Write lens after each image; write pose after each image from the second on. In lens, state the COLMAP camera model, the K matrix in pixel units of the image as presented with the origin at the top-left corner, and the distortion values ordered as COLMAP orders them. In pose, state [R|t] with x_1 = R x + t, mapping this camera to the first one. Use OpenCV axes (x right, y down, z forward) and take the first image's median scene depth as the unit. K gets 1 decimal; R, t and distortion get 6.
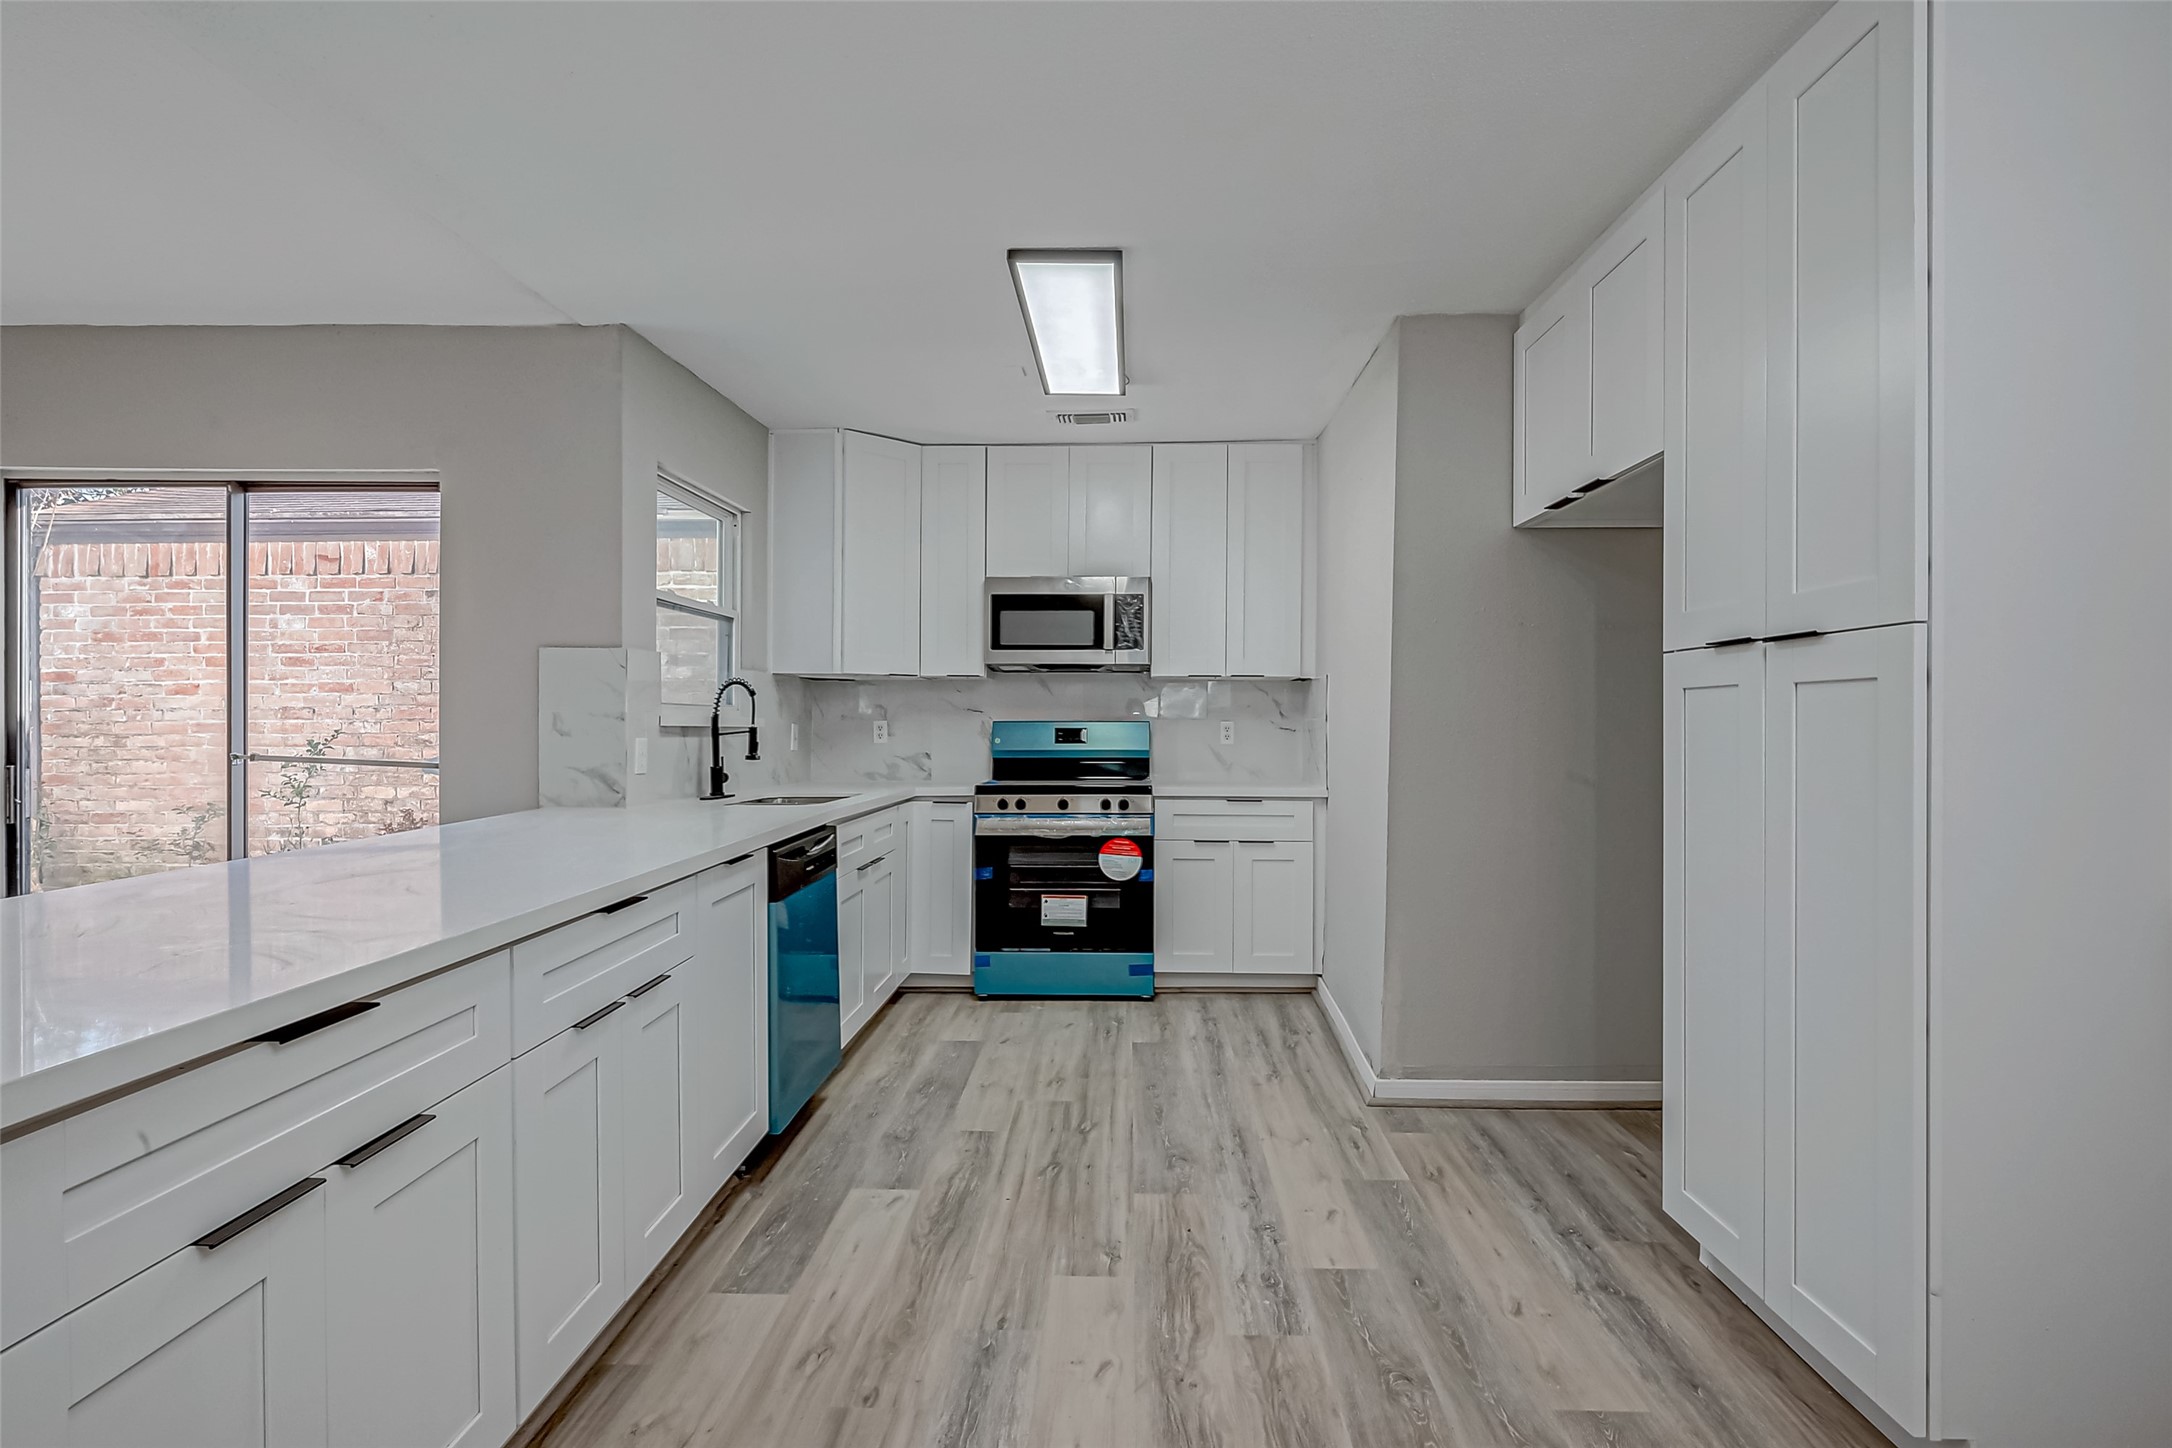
lens RADIAL K [[1082.1, 0, 1084.3], [0, 1082.1, 723.1], [0, 0, 1]] dist [0.000600, -0.000077]
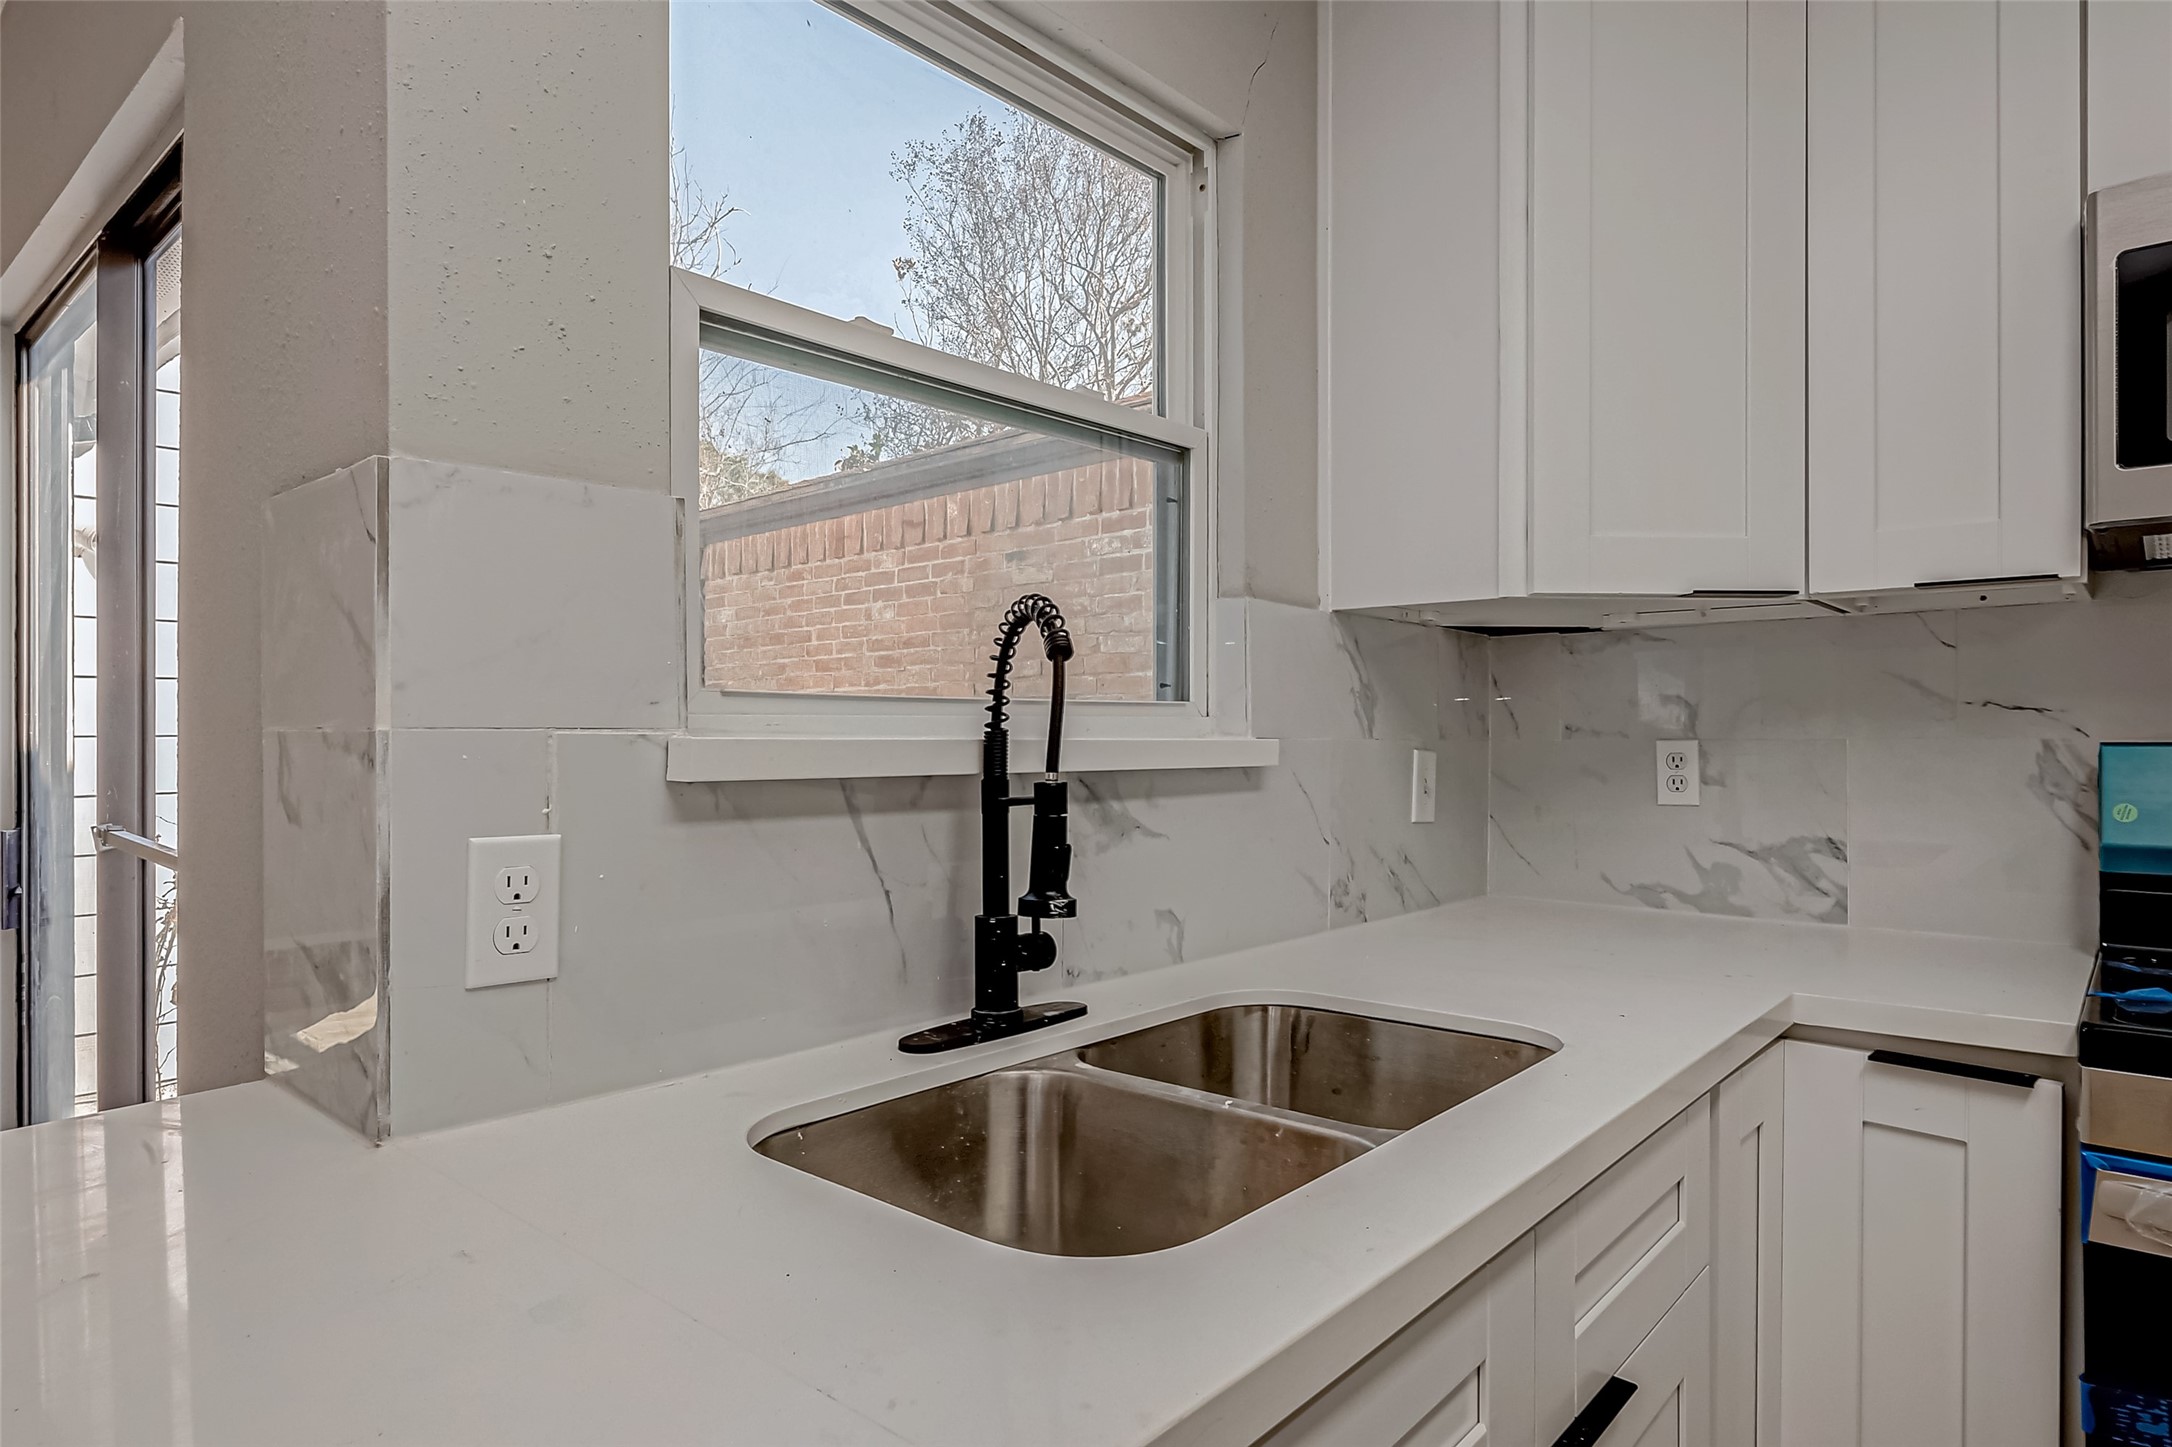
lens RADIAL K [[1237.5, 0, 1093.6], [0, 1237.5, 728.4], [0, 0, 1]] dist [-0.000213, 0.000757]
pose [[0.785588, -0.006949, -0.618711, -0.097624], [0.005073, 0.999976, -0.004789, -0.005495], [0.618729, 0.000623, 0.785604, 0.621962]]
